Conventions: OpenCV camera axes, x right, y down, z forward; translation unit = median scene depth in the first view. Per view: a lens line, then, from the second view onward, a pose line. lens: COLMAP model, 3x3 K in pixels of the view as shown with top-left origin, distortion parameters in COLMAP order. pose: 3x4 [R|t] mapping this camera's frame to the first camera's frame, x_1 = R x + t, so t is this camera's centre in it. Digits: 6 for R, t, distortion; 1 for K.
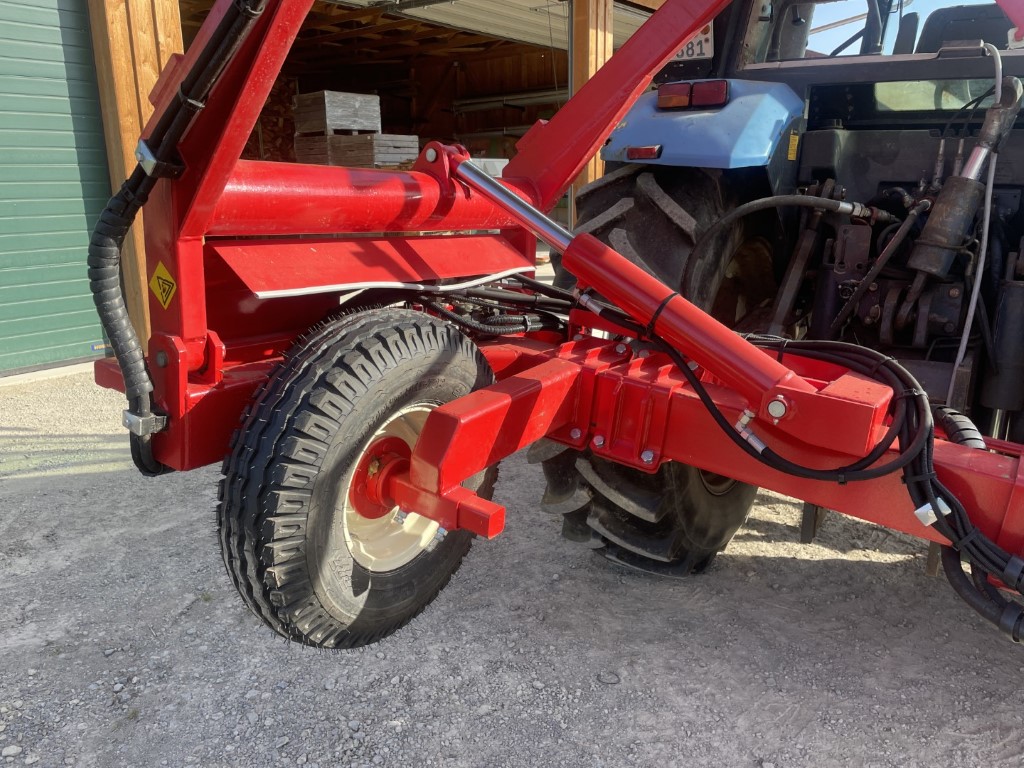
lens RADIAL K [[797.6, 0, 501.3], [0, 797.6, 380.1], [0, 0, 1]] dist [0.098938, -0.130449]
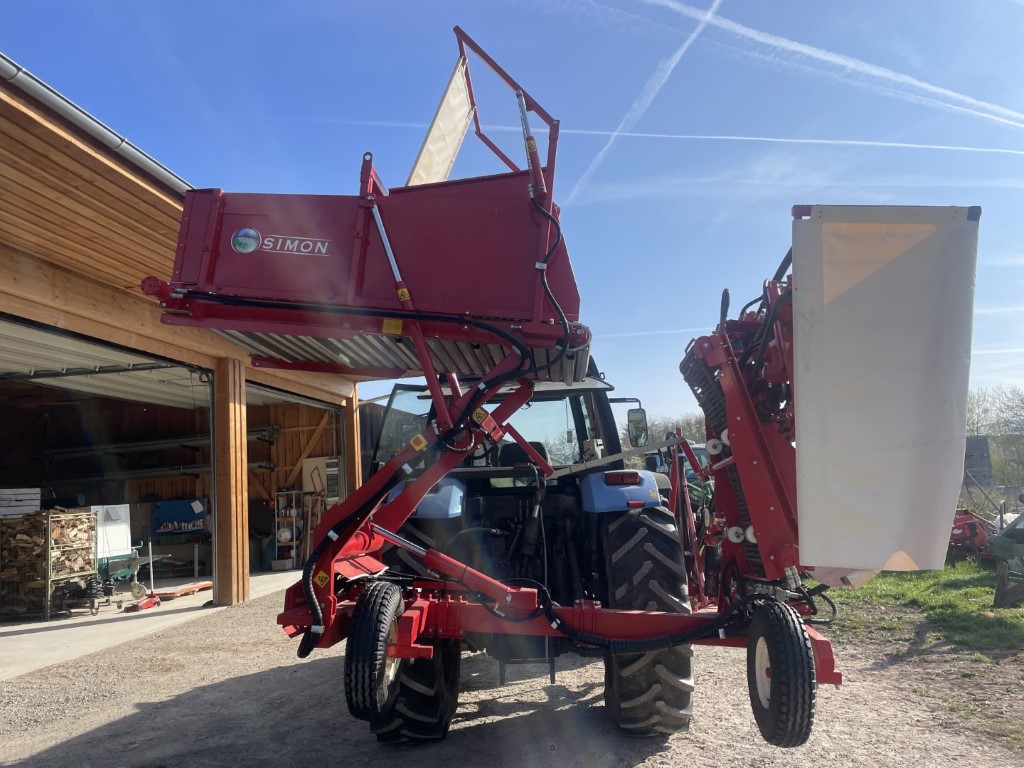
lens RADIAL K [[816.9, 0, 513.2], [0, 816.9, 366.6], [0, 0, 1]] dist [0.098640, -0.102918]
pose [[0.854861, 0.027329, 0.518137, -0.778819], [0.179901, 0.921052, -0.345396, 0.183847], [-0.486670, 0.388479, 0.782455, -1.095166]]
